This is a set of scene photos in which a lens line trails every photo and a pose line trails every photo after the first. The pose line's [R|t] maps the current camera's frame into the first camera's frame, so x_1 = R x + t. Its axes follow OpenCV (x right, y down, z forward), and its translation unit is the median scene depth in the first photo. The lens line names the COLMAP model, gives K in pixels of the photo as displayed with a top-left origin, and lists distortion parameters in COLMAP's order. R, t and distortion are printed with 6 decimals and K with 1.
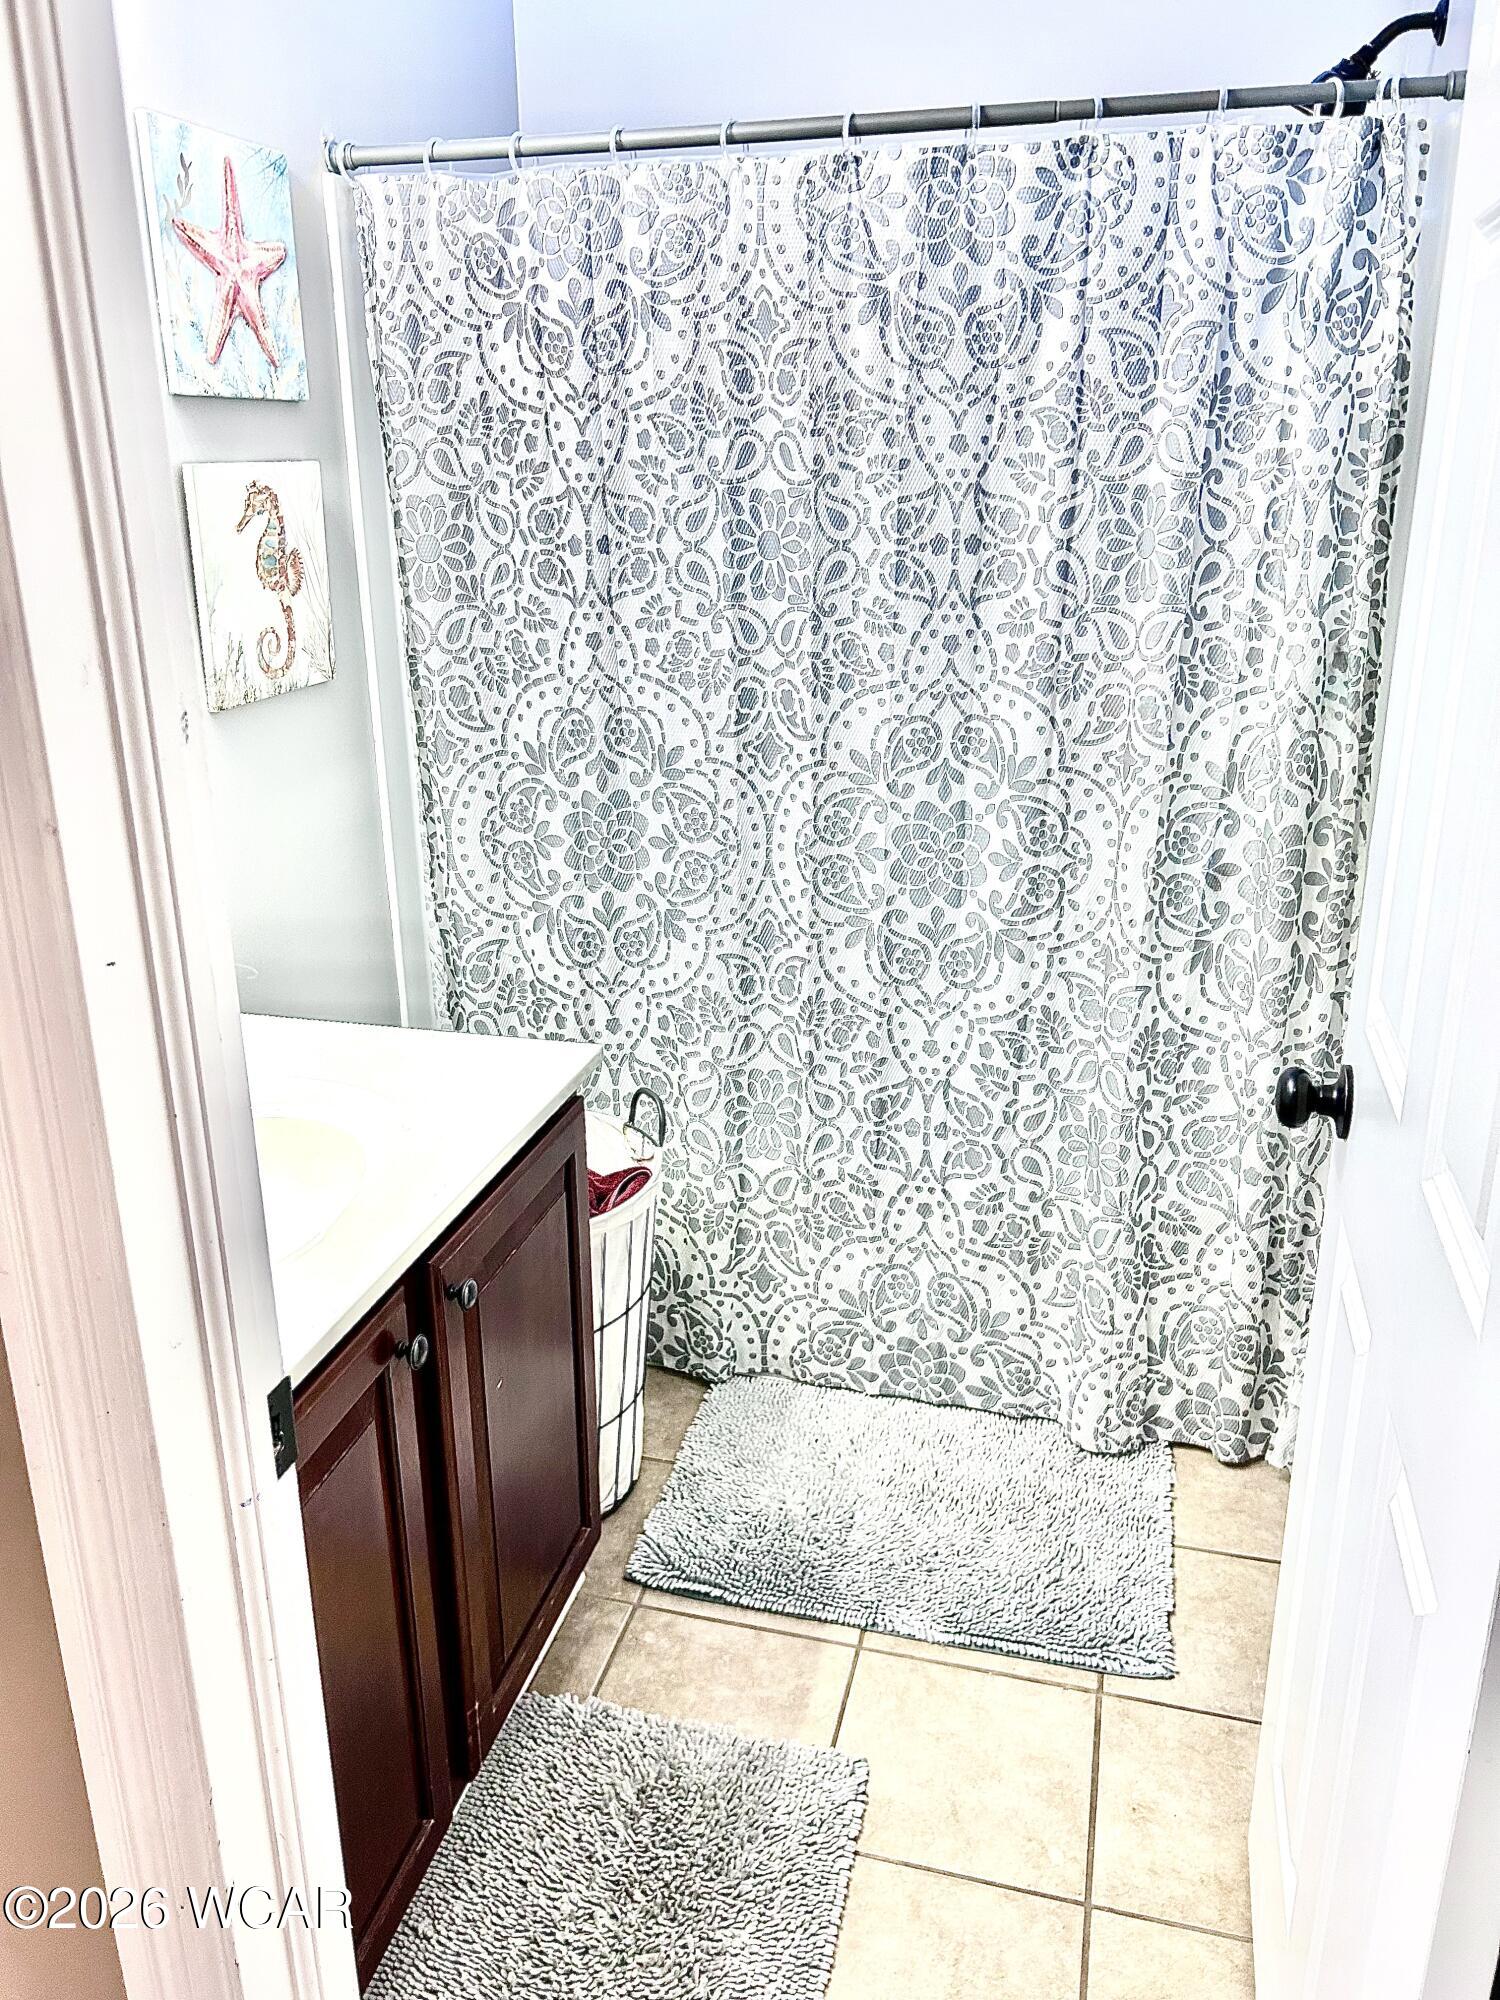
lens RADIAL K [[1494.4, 0, 743.8], [0, 1494.4, 989.8], [0, 0, 1]] dist [0.042302, -0.050634]
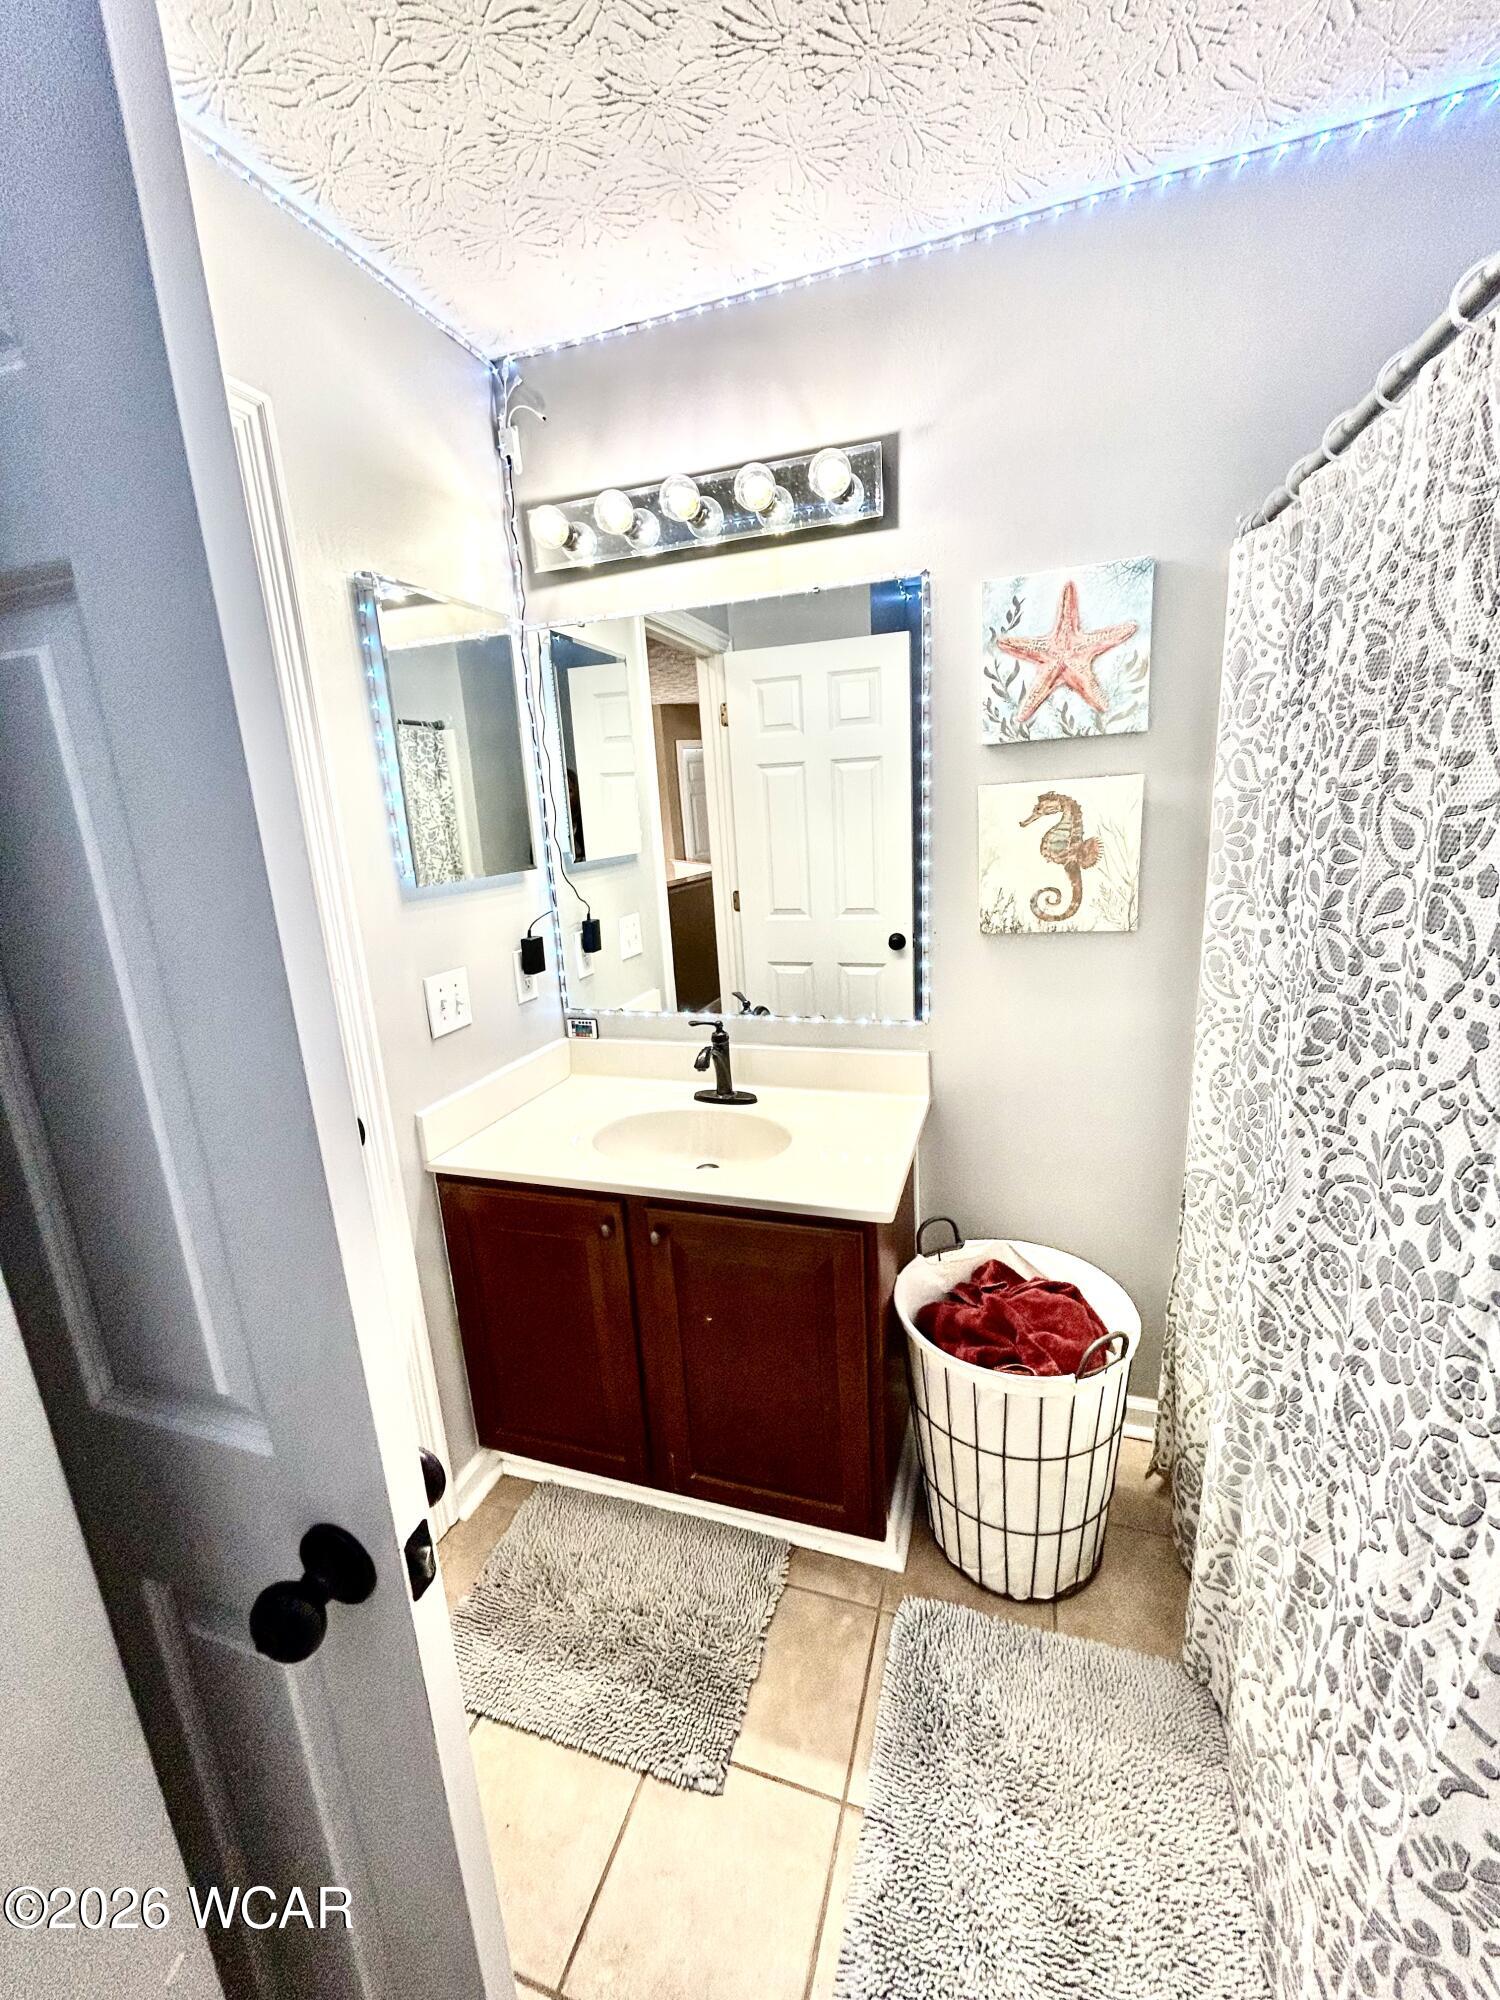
lens RADIAL K [[799.3, 0, 744.8], [0, 799.3, 1004.9], [0, 0, 1]] dist [-0.003932, 0.000900]
pose [[-0.059732, 0.255118, -0.965063, 0.485966], [-0.276602, 0.924702, 0.261569, -0.249791], [0.959126, 0.282562, 0.015332, 0.707593]]
